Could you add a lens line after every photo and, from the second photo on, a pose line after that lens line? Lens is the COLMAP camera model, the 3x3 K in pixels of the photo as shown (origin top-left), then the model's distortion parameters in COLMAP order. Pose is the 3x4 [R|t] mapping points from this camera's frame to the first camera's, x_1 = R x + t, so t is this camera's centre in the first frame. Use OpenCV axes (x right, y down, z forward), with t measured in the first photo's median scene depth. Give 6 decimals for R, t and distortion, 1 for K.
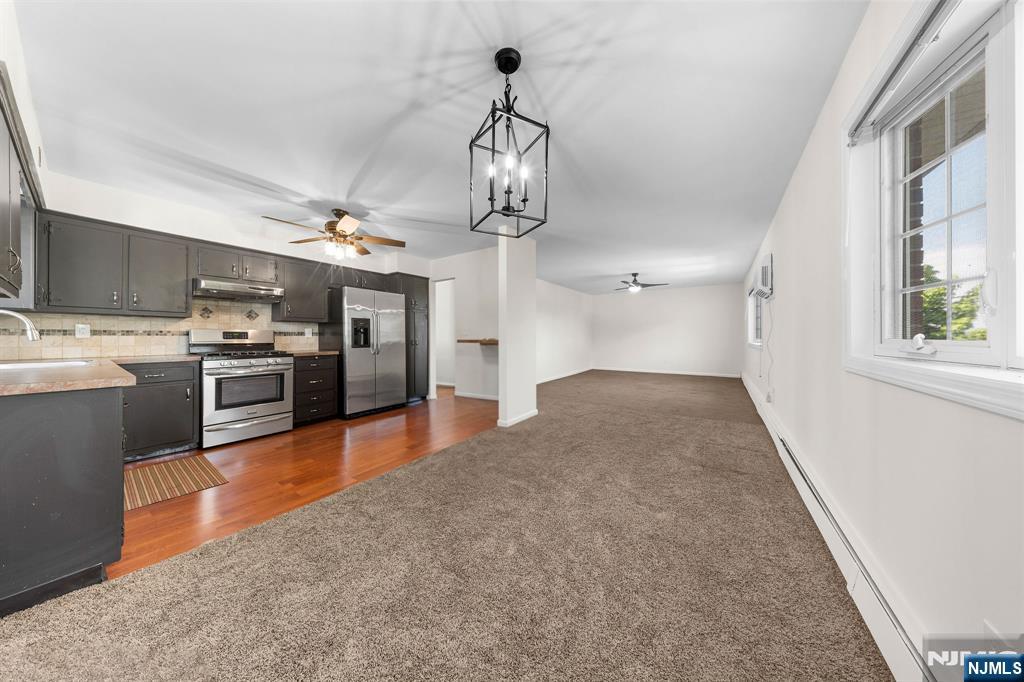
lens RADIAL K [[308.9, 0, 513.8], [0, 308.9, 339.2], [0, 0, 1]] dist [-0.000855, -0.000254]
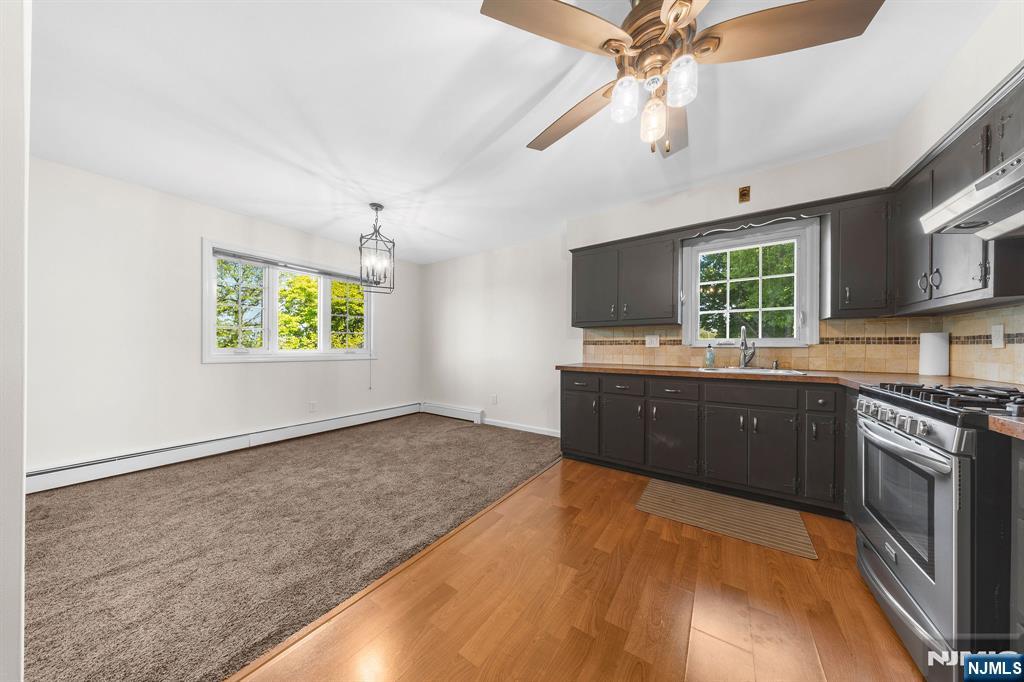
lens RADIAL K [[308.9, 0, 504.4], [0, 308.9, 346.9], [0, 0, 1]] dist [-0.000855, -0.000254]
pose [[-0.999900, -0.003852, 0.013637, -0.335851], [-0.003825, 0.999991, 0.002026, -0.003289], [-0.013645, 0.001973, -0.999905, 1.148150]]
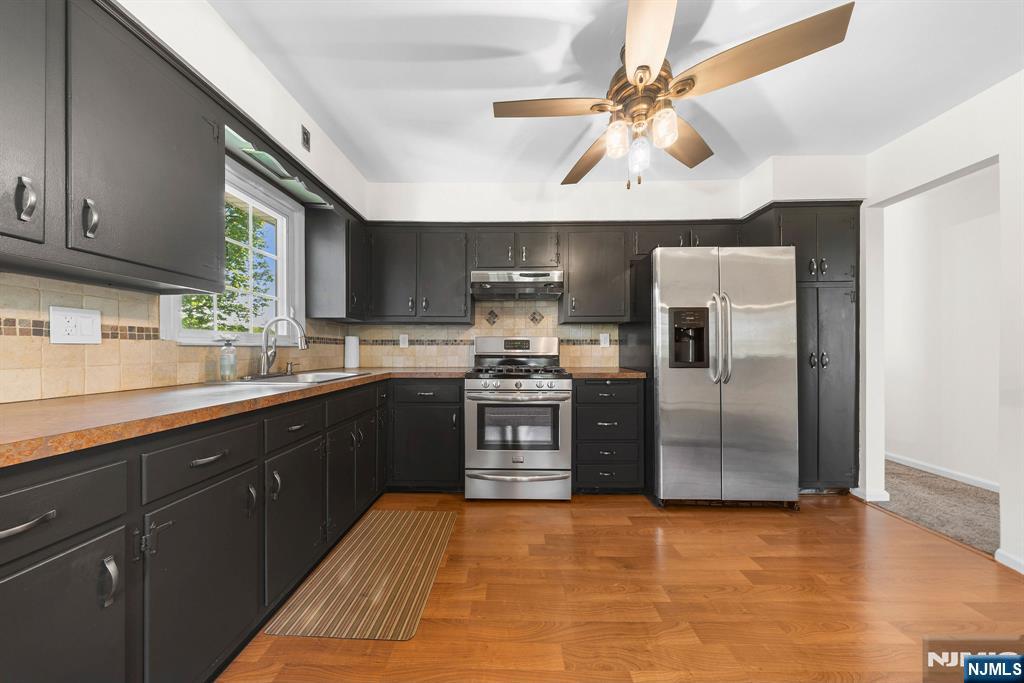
lens RADIAL K [[308.9, 0, 507.5], [0, 308.9, 349.4], [0, 0, 1]] dist [-0.000855, -0.000254]
pose [[0.553699, 0.000676, -0.832717, -0.260969], [-0.005497, 0.999981, -0.002844, 0.001546], [0.832699, 0.006152, 0.553692, 0.517722]]
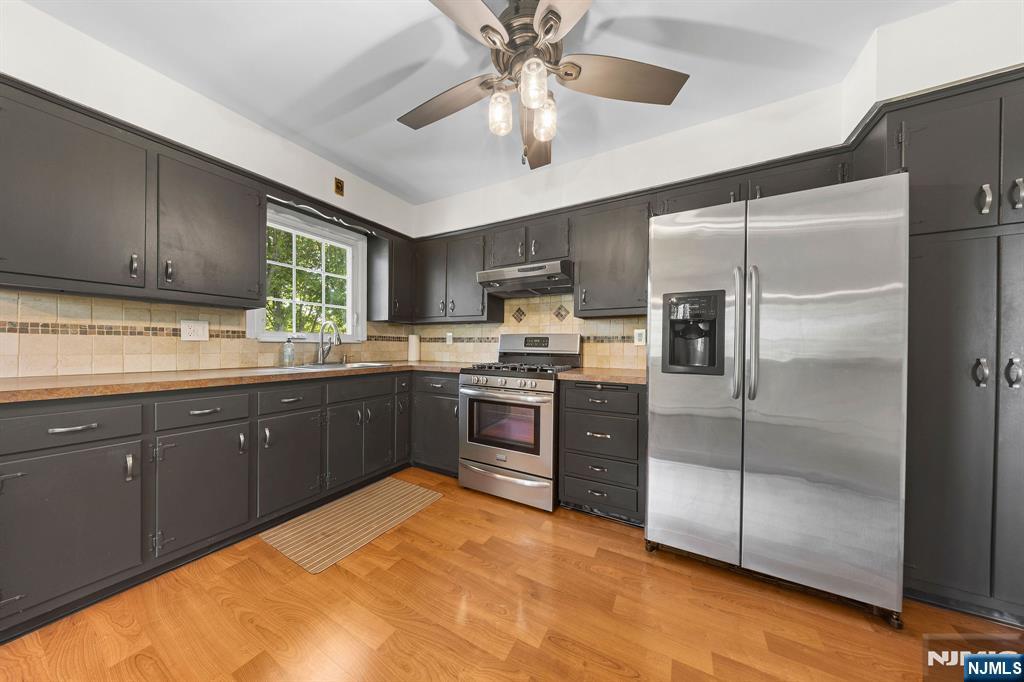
lens RADIAL K [[308.9, 0, 512.7], [0, 308.9, 348.9], [0, 0, 1]] dist [-0.000855, -0.000254]
pose [[0.101067, 0.010032, -0.994829, -0.164543], [-0.015881, 0.999838, 0.008470, -0.001453], [0.994753, 0.014943, 0.101210, 0.803333]]
